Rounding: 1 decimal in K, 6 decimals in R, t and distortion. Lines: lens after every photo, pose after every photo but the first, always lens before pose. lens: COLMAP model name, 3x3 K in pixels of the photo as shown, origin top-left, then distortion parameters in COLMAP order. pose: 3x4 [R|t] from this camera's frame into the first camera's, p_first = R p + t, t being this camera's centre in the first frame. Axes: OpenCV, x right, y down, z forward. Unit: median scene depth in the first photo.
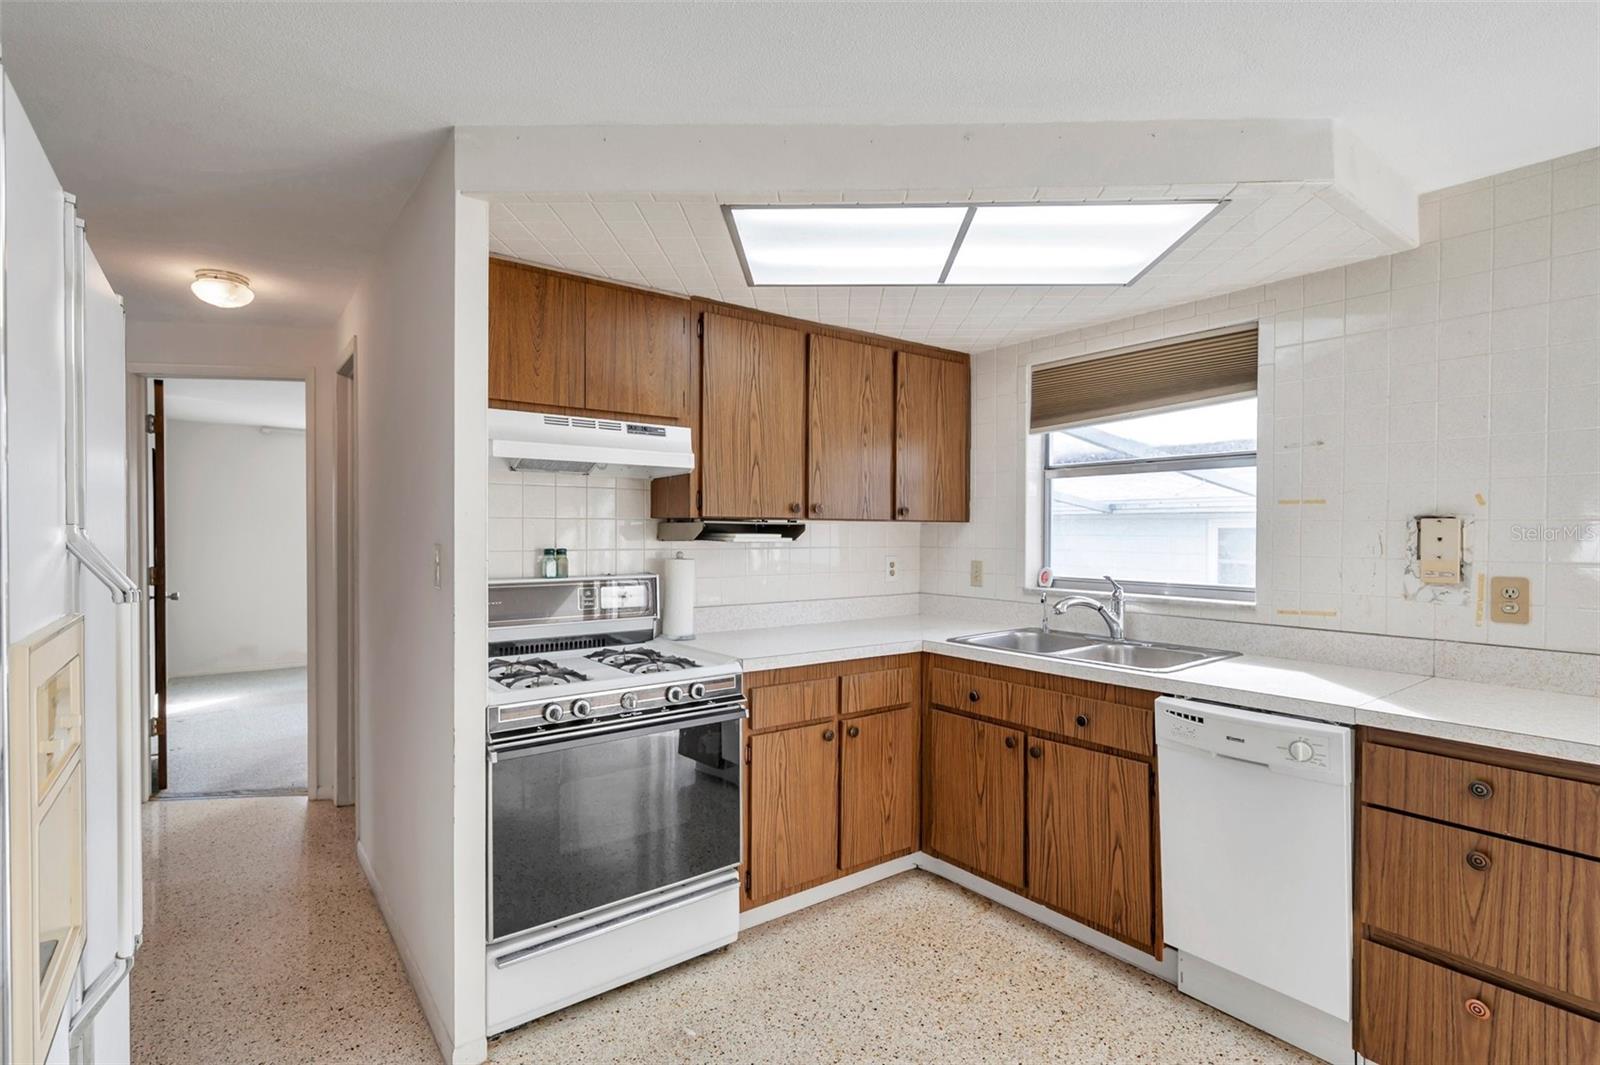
lens RADIAL K [[771.7, 0, 800.0], [0, 771.7, 532.5], [0, 0, 1]] dist [-0.001515, -0.000068]
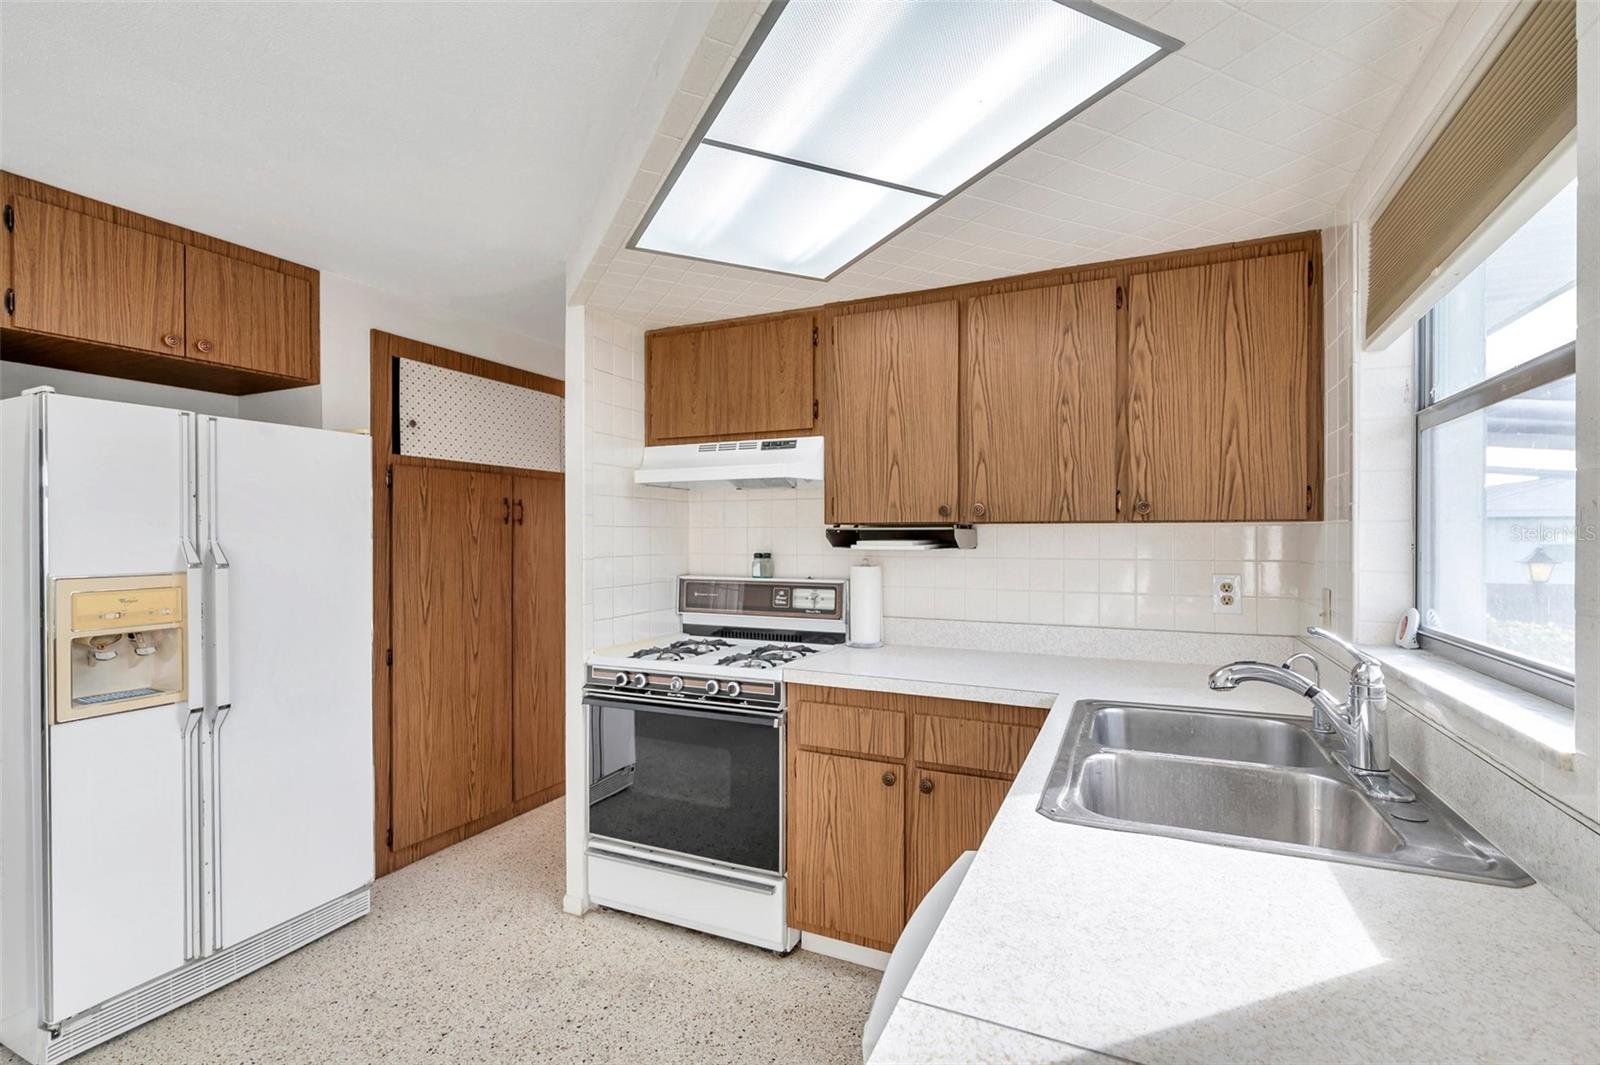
lens RADIAL K [[726.7, 0, 800.2], [0, 726.7, 533.0], [0, 0, 1]] dist [0.001358, 0.000581]
pose [[0.459832, -0.007399, -0.887975, 0.706617], [0.000825, 0.999968, -0.007905, -0.000646], [0.888006, 0.002903, 0.459824, 0.549034]]
